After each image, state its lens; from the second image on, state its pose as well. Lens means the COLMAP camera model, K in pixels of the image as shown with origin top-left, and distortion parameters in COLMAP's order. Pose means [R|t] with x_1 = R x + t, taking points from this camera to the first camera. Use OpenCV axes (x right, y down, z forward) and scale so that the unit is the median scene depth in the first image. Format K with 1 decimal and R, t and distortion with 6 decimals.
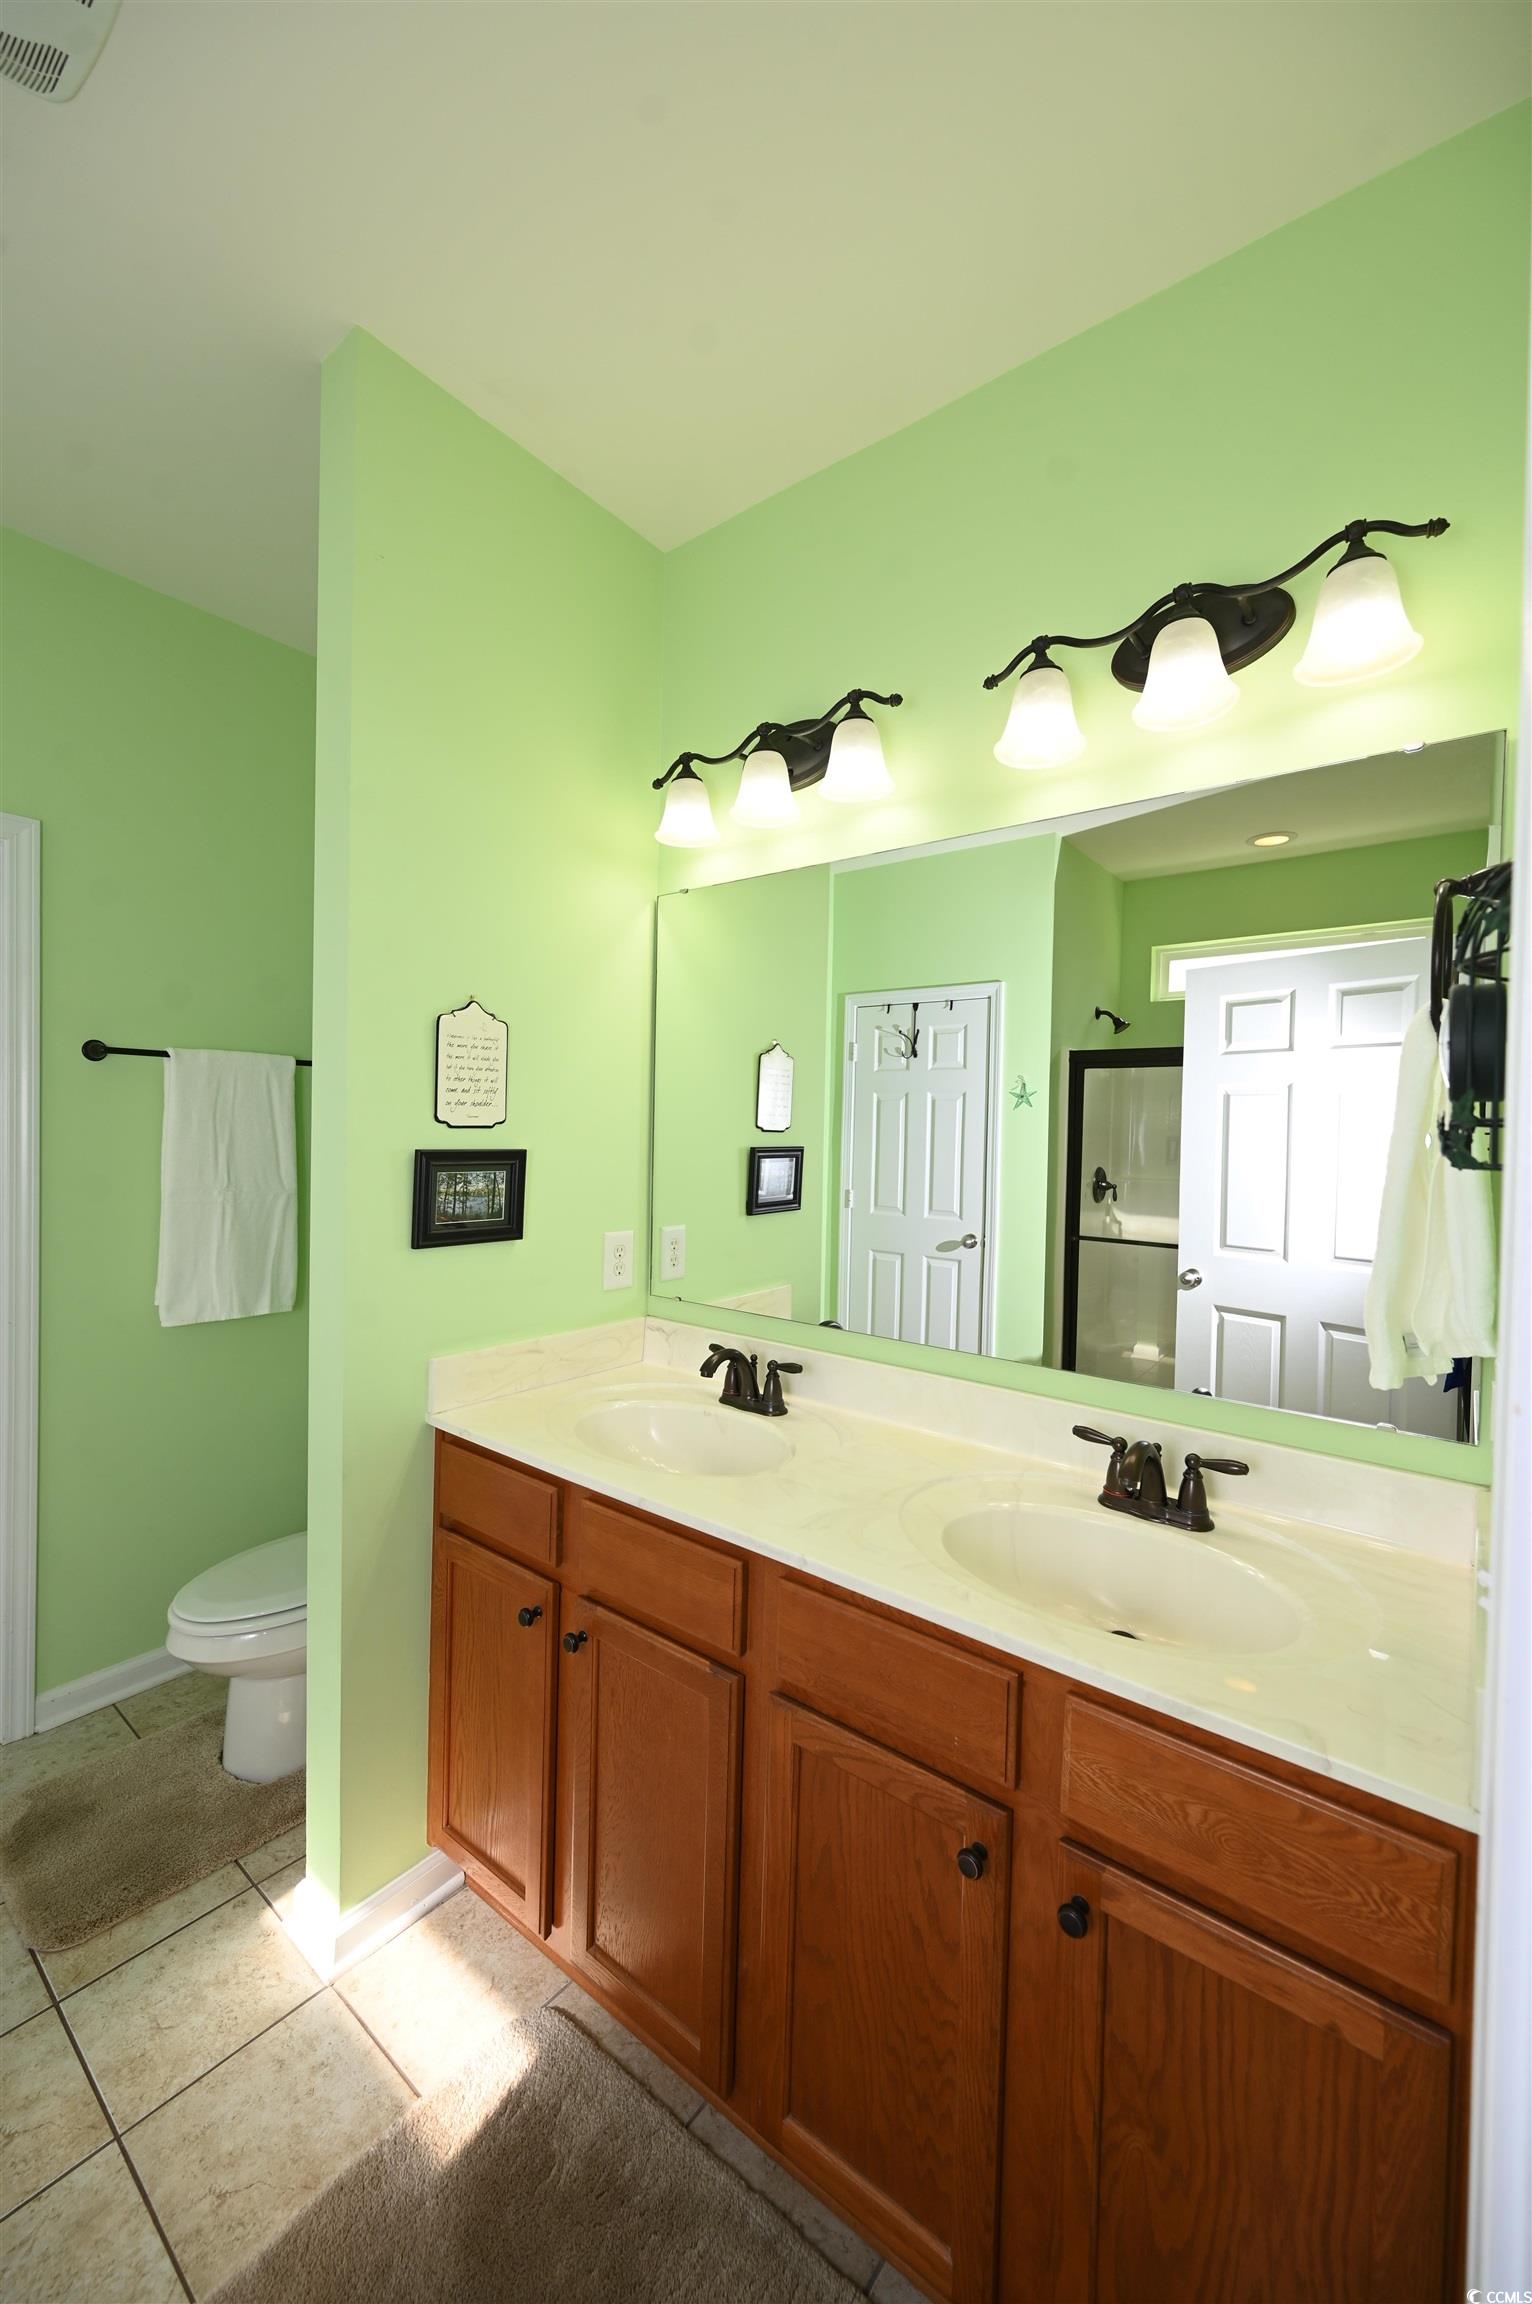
lens RADIAL K [[907.1, 0, 771.2], [0, 907.1, 1149.1], [0, 0, 1]] dist [-0.000218, 0.000207]
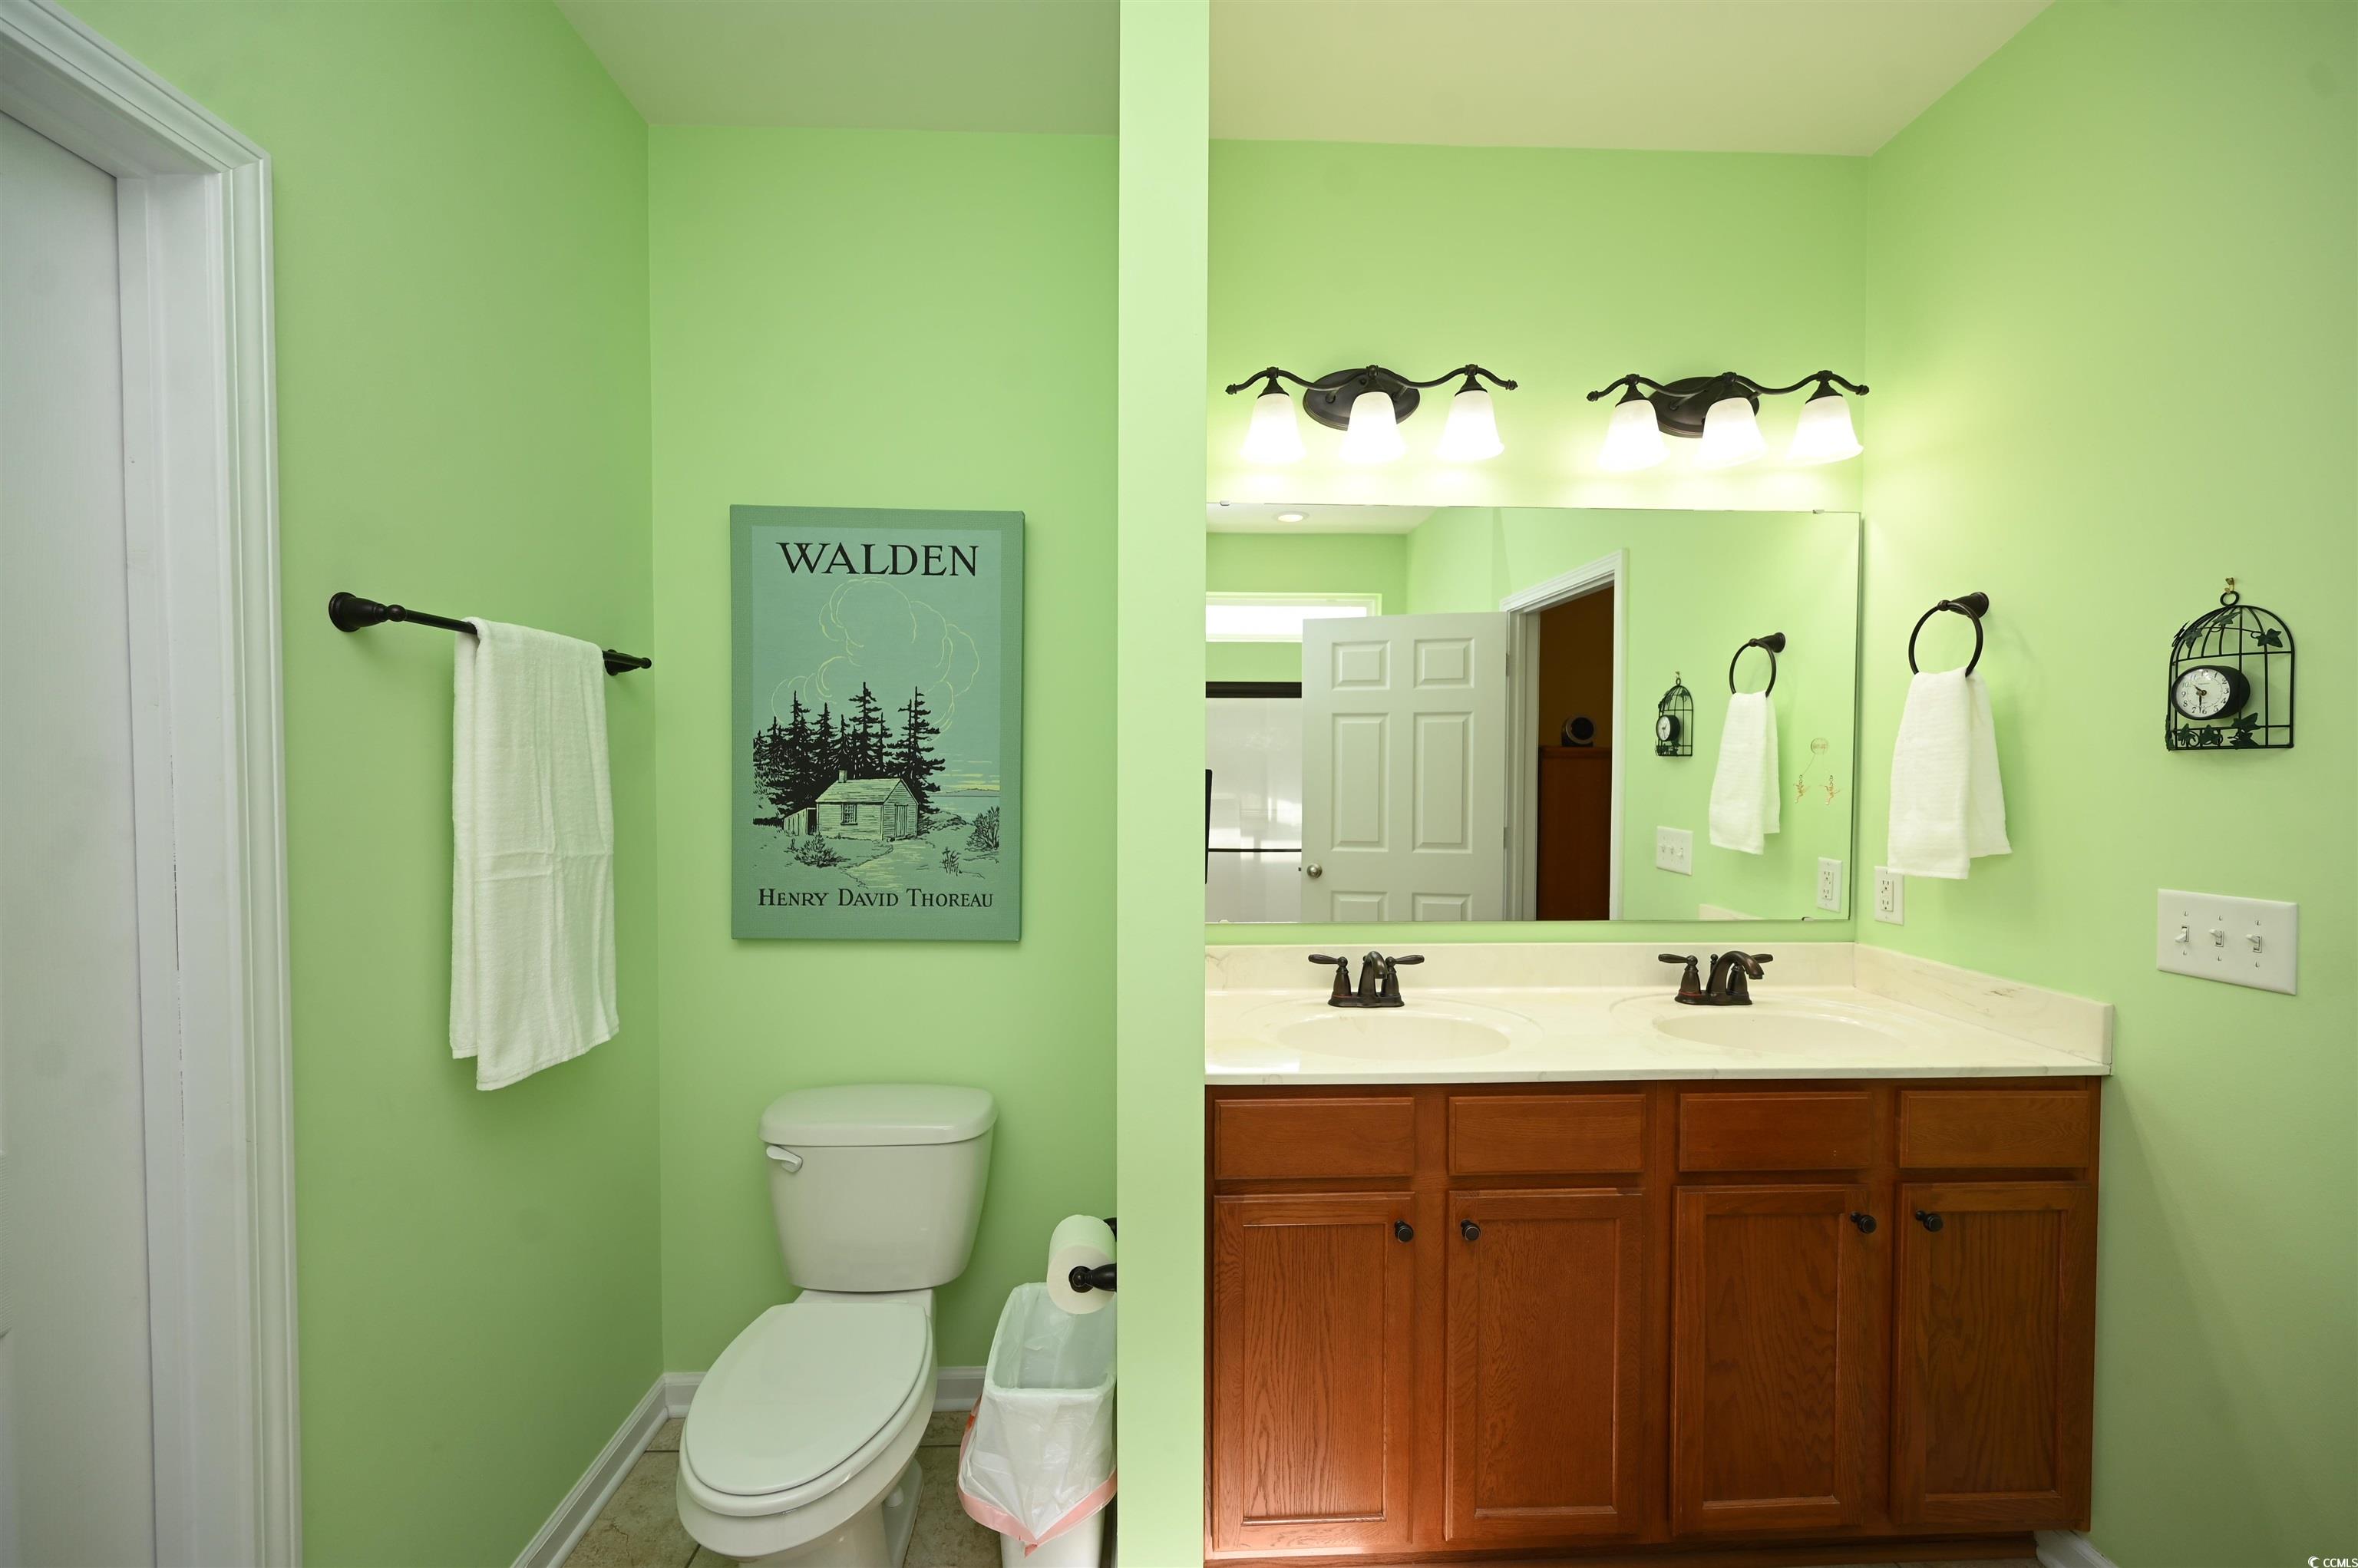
lens RADIAL K [[928.3, 0, 1185.2], [0, 928.3, 789.9], [0, 0, 1]] dist [-0.000218, 0.000207]
pose [[0.765872, -0.035894, 0.641991, -1.103912], [0.028386, 0.999355, 0.022011, 0.000747], [-0.642366, 0.001366, 0.766396, 0.372433]]
